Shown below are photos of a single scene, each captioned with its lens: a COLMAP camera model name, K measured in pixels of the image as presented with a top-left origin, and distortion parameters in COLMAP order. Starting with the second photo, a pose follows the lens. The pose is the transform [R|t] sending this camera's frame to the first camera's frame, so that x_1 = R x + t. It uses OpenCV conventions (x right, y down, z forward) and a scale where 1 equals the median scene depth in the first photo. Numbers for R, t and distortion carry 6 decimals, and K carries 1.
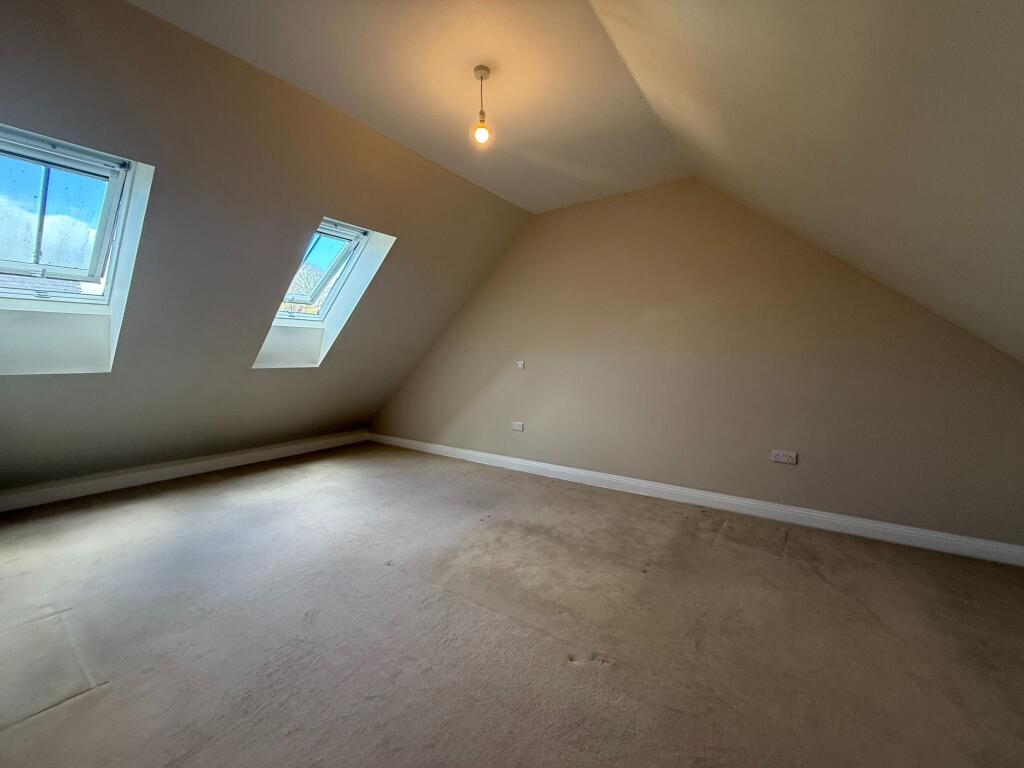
lens RADIAL K [[412.7, 0, 512.0], [0, 412.7, 384.0], [0, 0, 1]] dist [-0.001057, -0.000066]
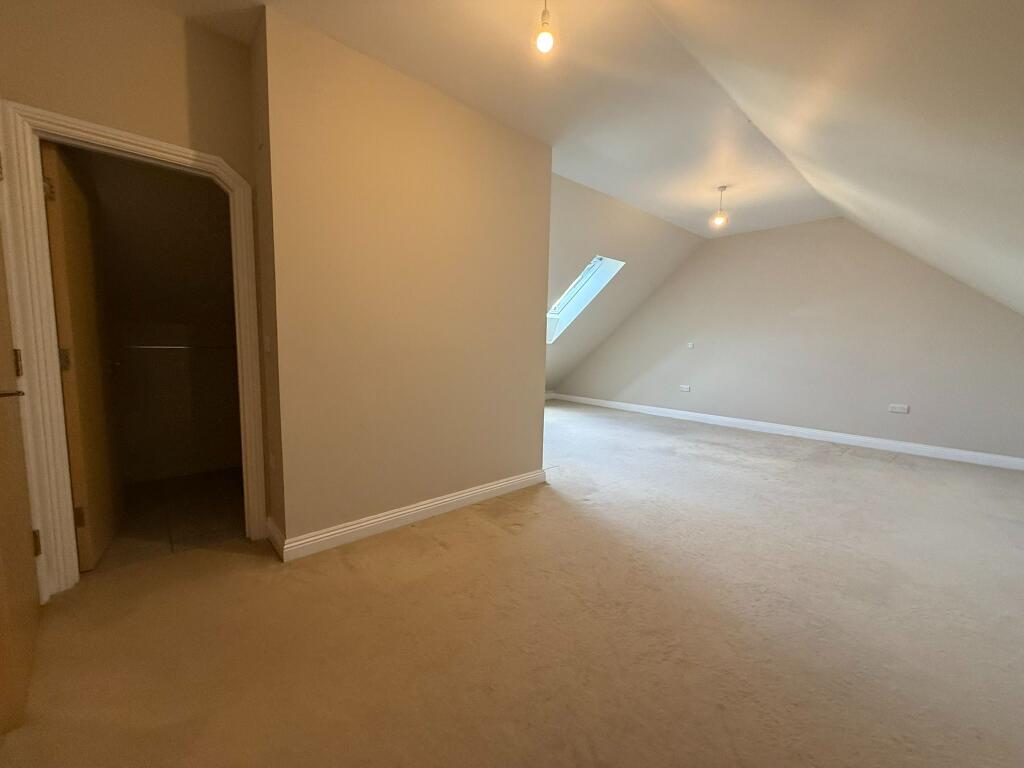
lens RADIAL K [[409.4, 0, 512.0], [0, 409.4, 384.0], [0, 0, 1]] dist [0.001647, 0.000207]
pose [[0.975302, 0.042587, -0.216731, -0.340363], [-0.034752, 0.998602, 0.039838, 0.067141], [0.218125, -0.031322, 0.975418, -0.656957]]
